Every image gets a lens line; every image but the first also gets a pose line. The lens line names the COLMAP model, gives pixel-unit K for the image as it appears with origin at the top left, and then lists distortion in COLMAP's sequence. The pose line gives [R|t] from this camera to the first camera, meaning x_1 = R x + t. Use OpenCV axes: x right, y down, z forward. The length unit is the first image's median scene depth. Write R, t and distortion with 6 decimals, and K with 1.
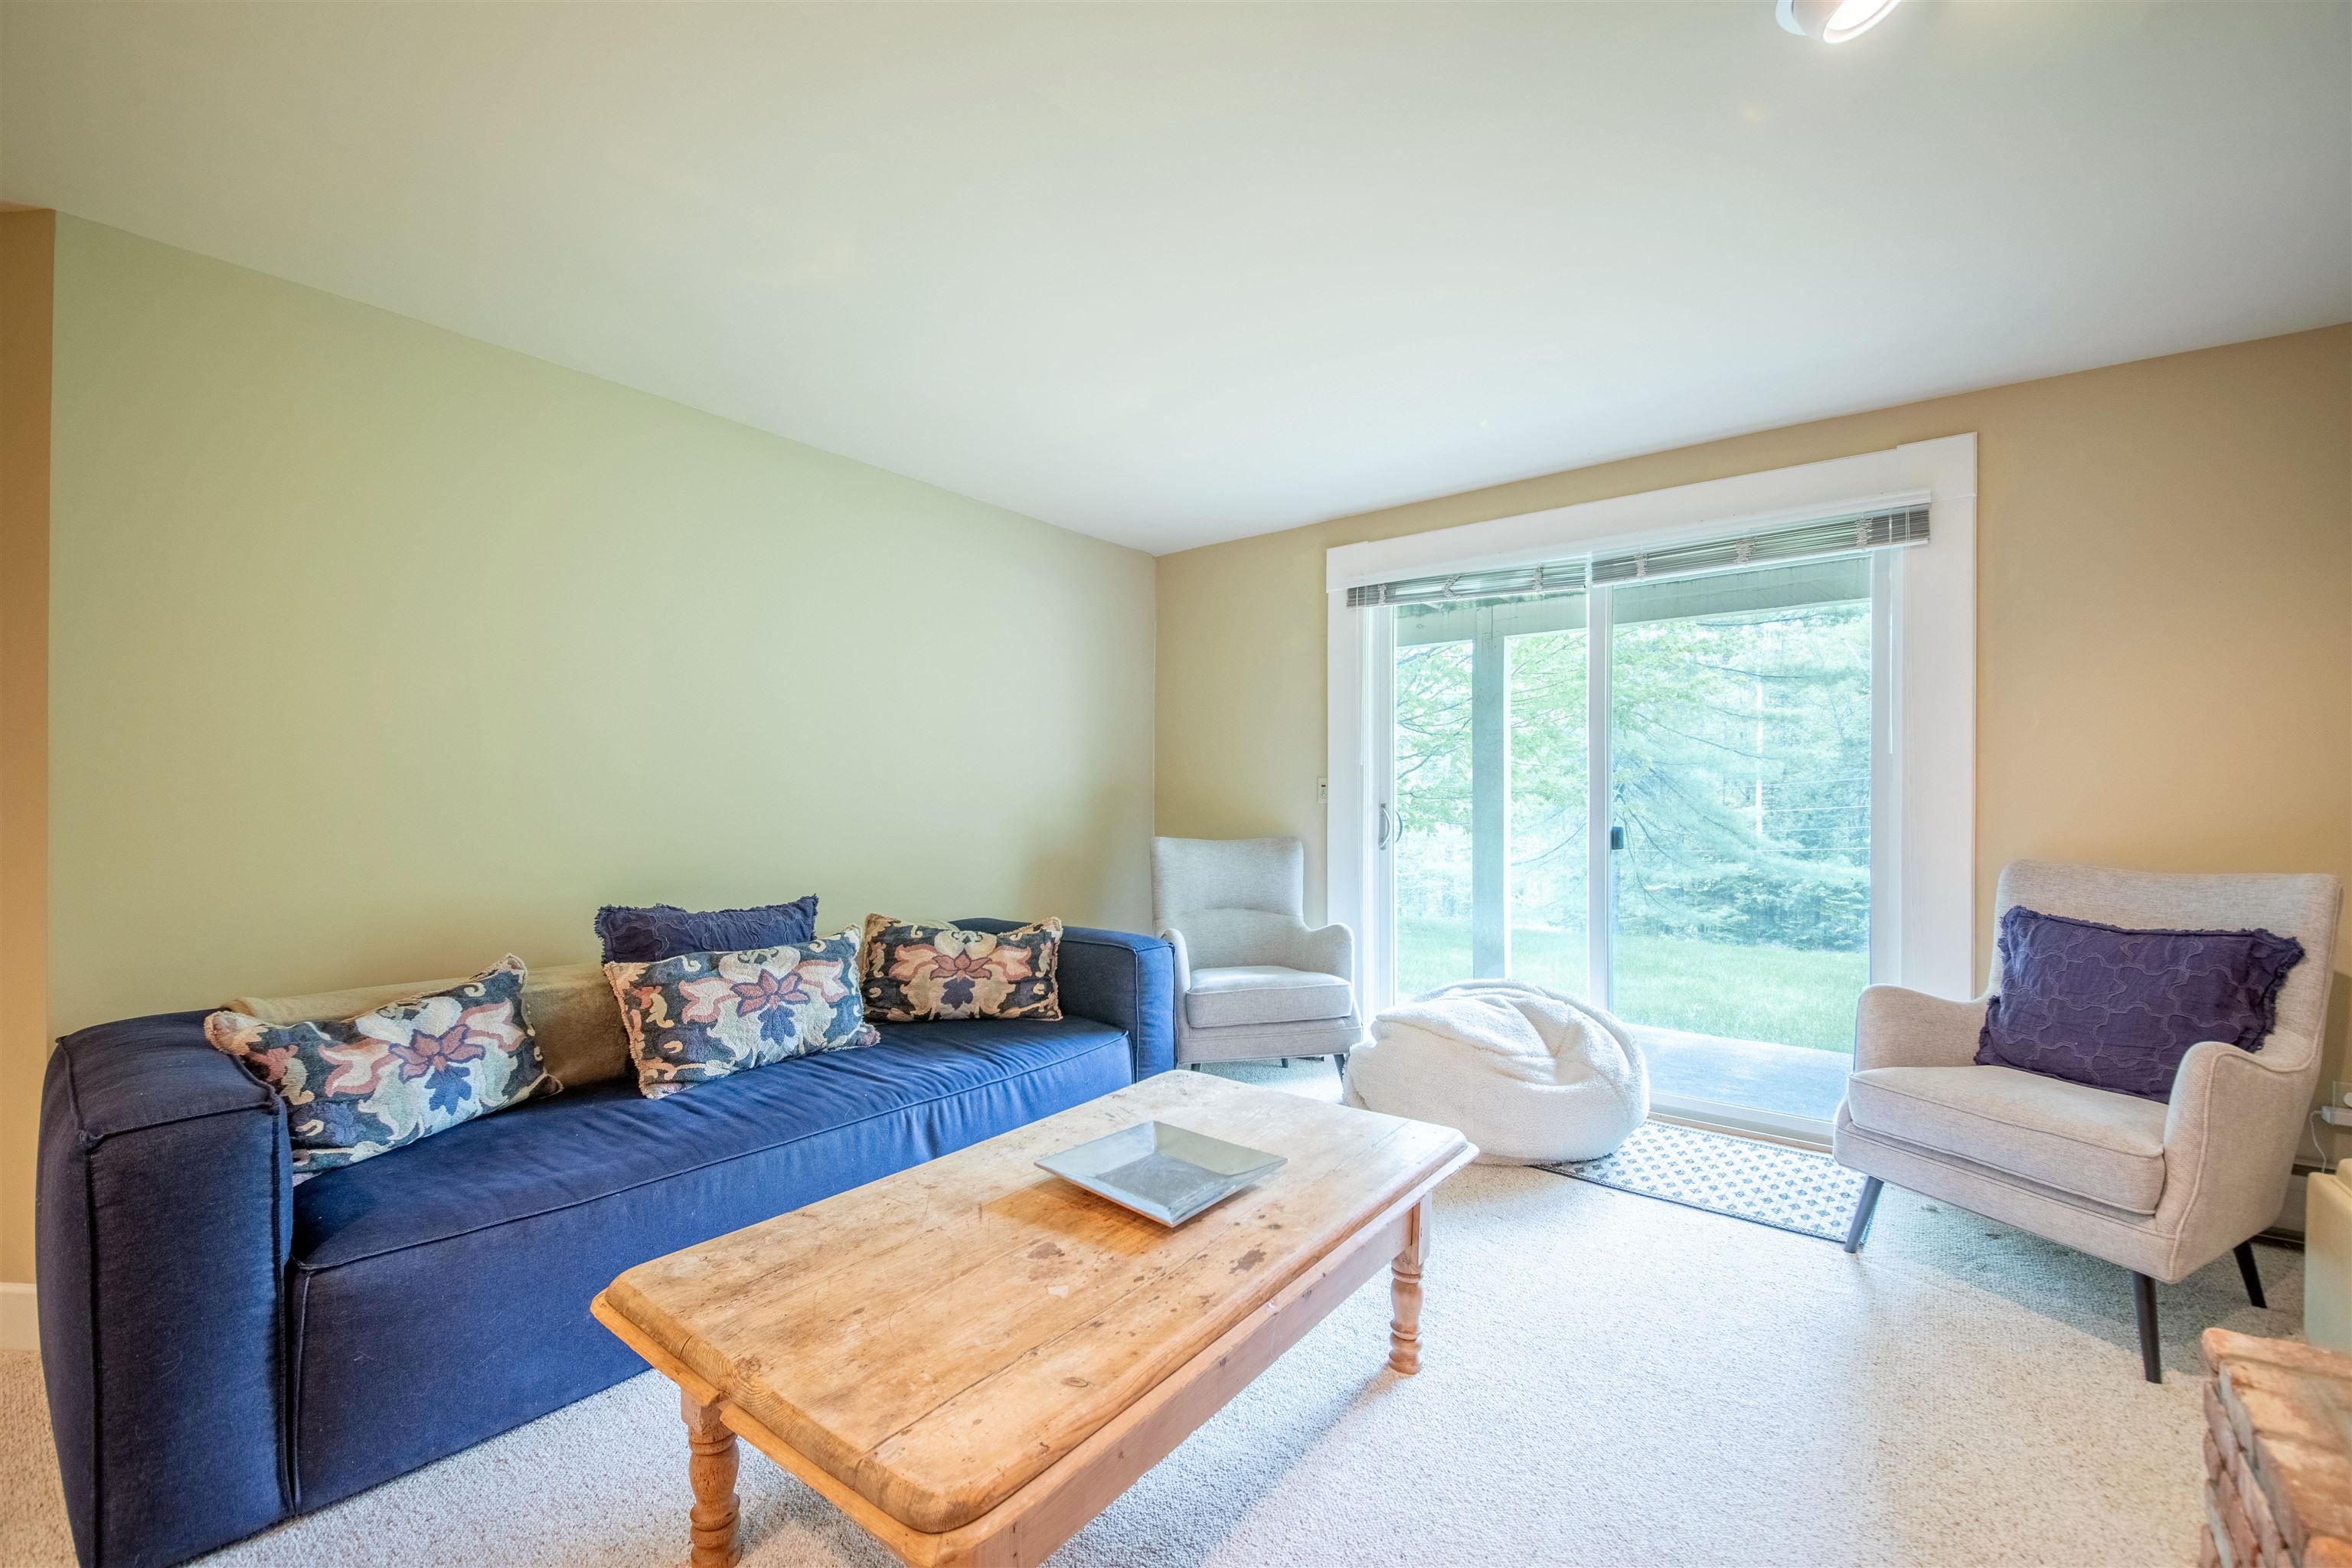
lens RADIAL K [[949.1, 0, 1178.5], [0, 949.1, 802.6], [0, 0, 1]] dist [-0.011040, -0.001625]
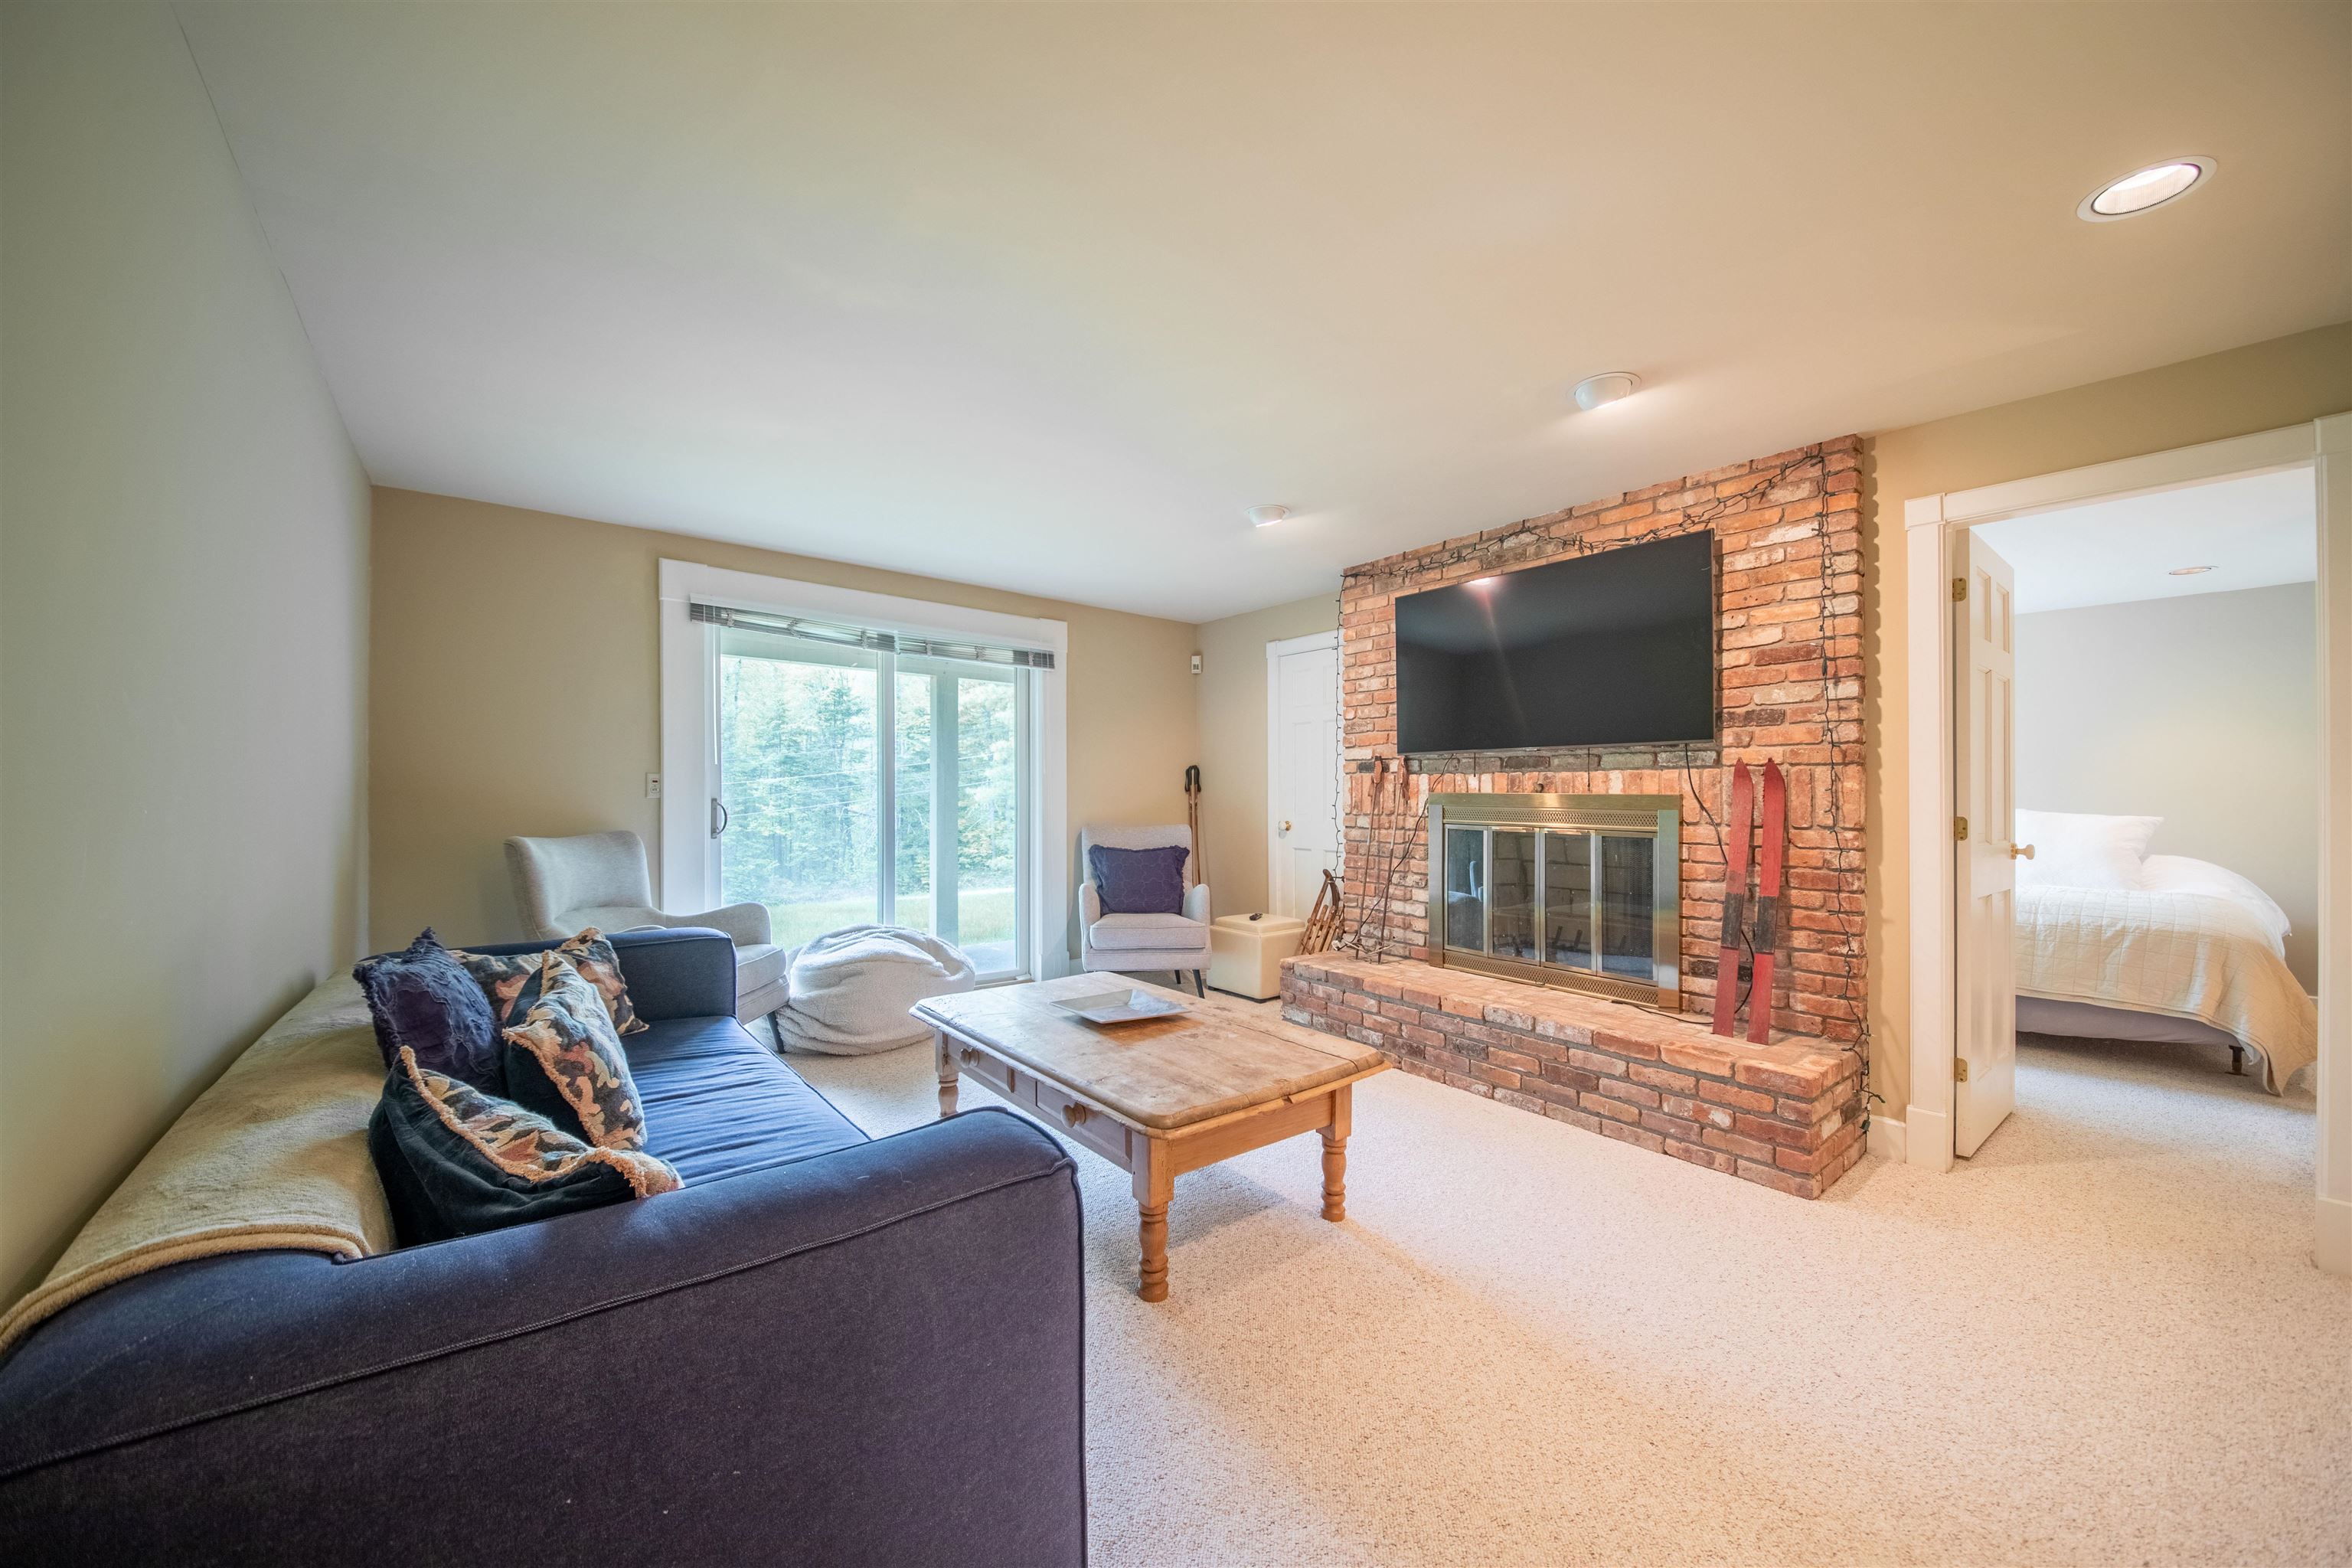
lens RADIAL K [[836.7, 0, 1172.1], [0, 836.7, 795.8], [0, 0, 1]] dist [-0.017229, -0.000758]
pose [[0.235225, 0.004091, 0.971932, -0.991673], [-0.001509, 0.999991, -0.003844, 0.001180], [-0.971940, -0.000563, 0.235229, 0.359726]]
